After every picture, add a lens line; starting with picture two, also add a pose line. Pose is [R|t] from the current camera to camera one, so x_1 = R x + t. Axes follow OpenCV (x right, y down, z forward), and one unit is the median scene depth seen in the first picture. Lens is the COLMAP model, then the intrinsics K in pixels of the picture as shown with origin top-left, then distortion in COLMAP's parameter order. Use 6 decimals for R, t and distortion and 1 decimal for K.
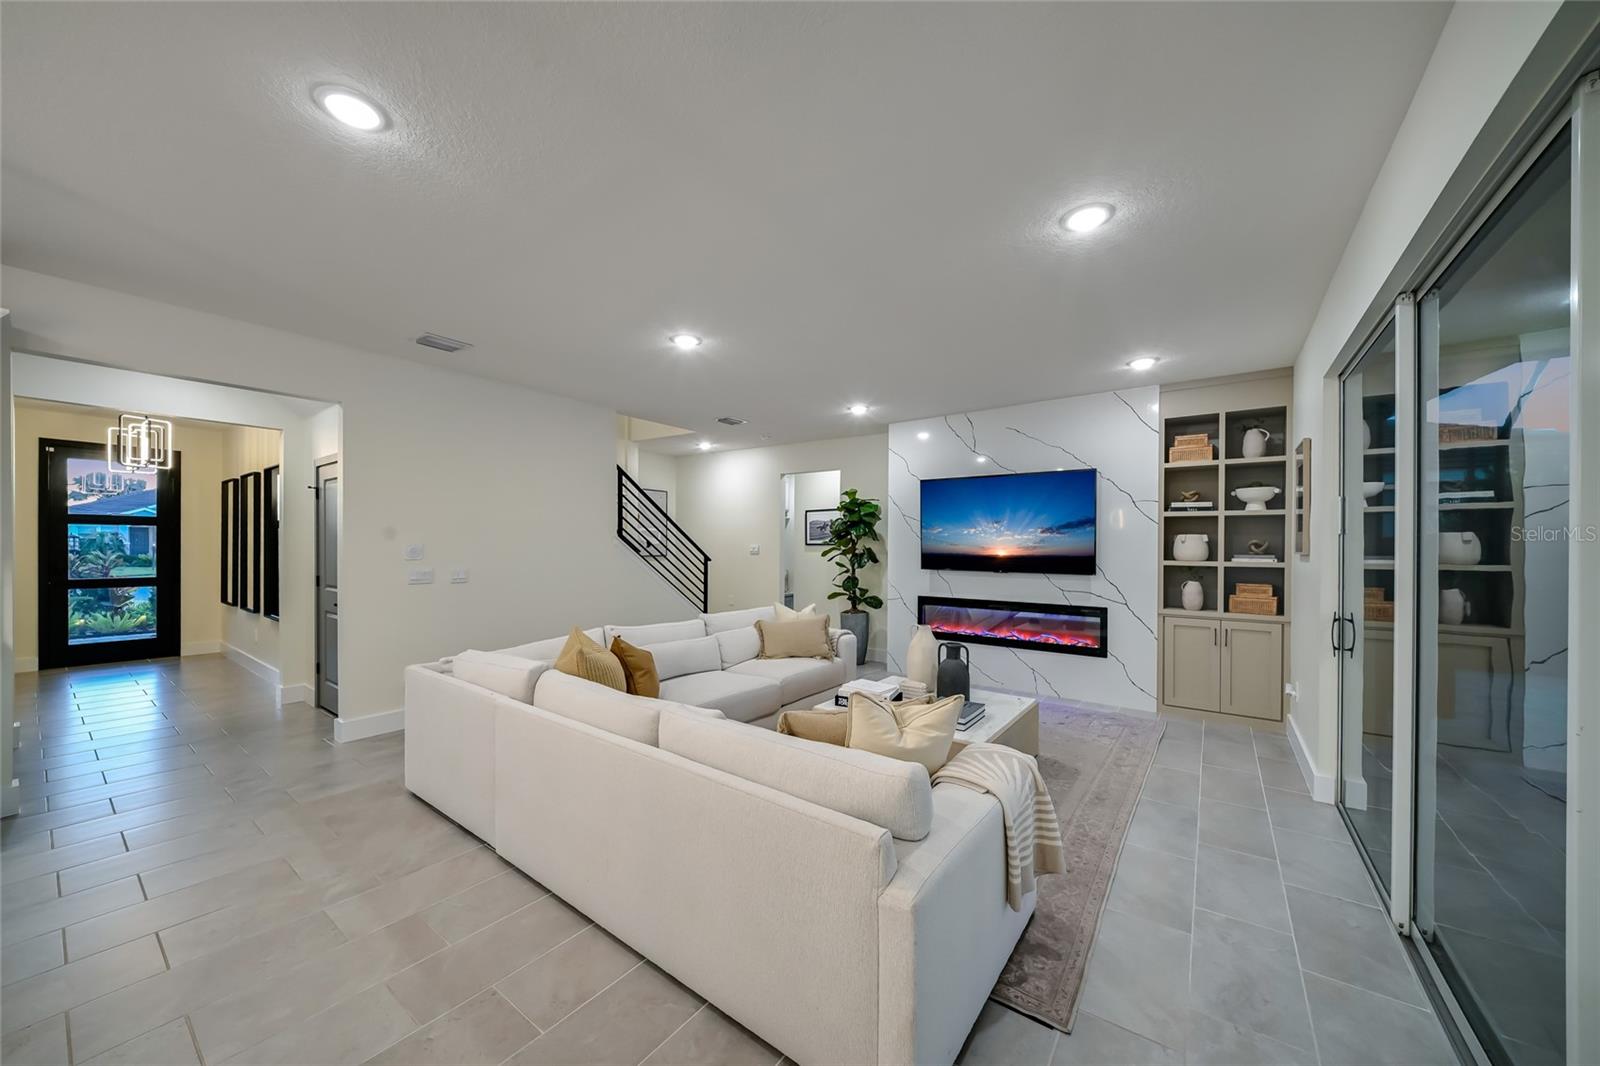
lens RADIAL K [[573.8, 0, 799.4], [0, 573.8, 537.9], [0, 0, 1]] dist [-0.001467, -0.001002]
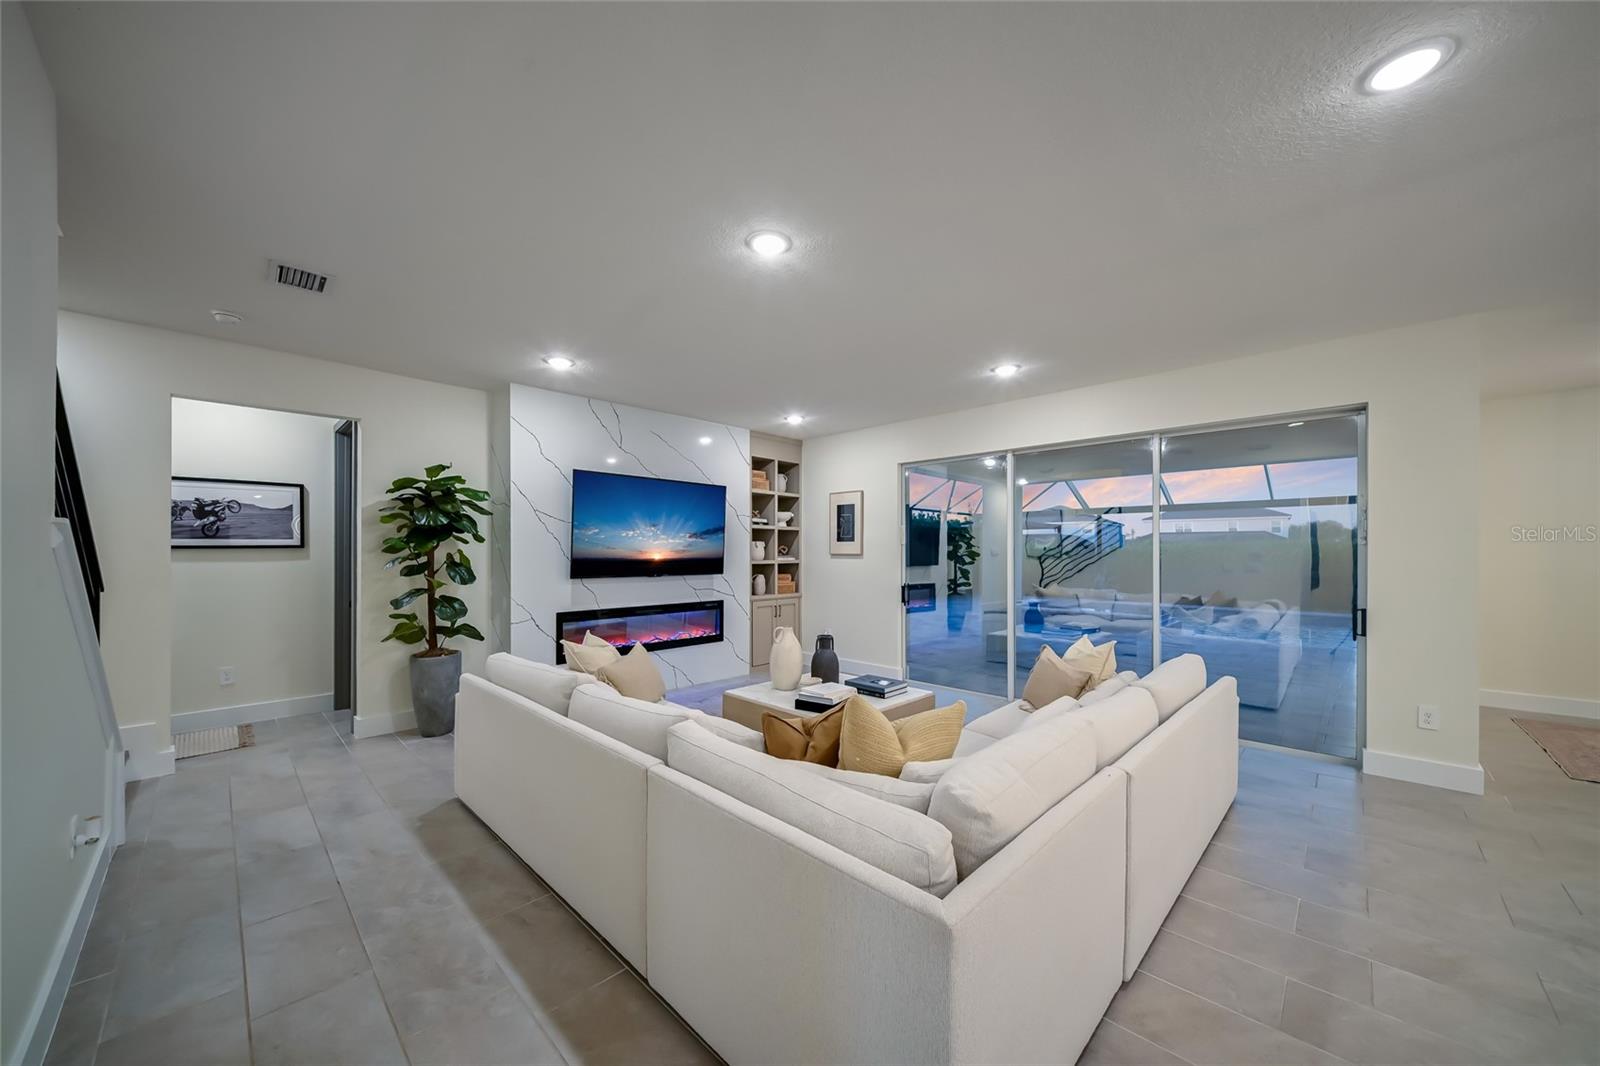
lens RADIAL K [[573.8, 0, 803.6], [0, 573.8, 549.7], [0, 0, 1]] dist [-0.001467, -0.001002]
pose [[0.134553, 0.003925, 0.990899, -0.643863], [-0.005513, 0.999980, -0.003213, 0.016894], [-0.990891, -0.005031, 0.134572, 0.654717]]
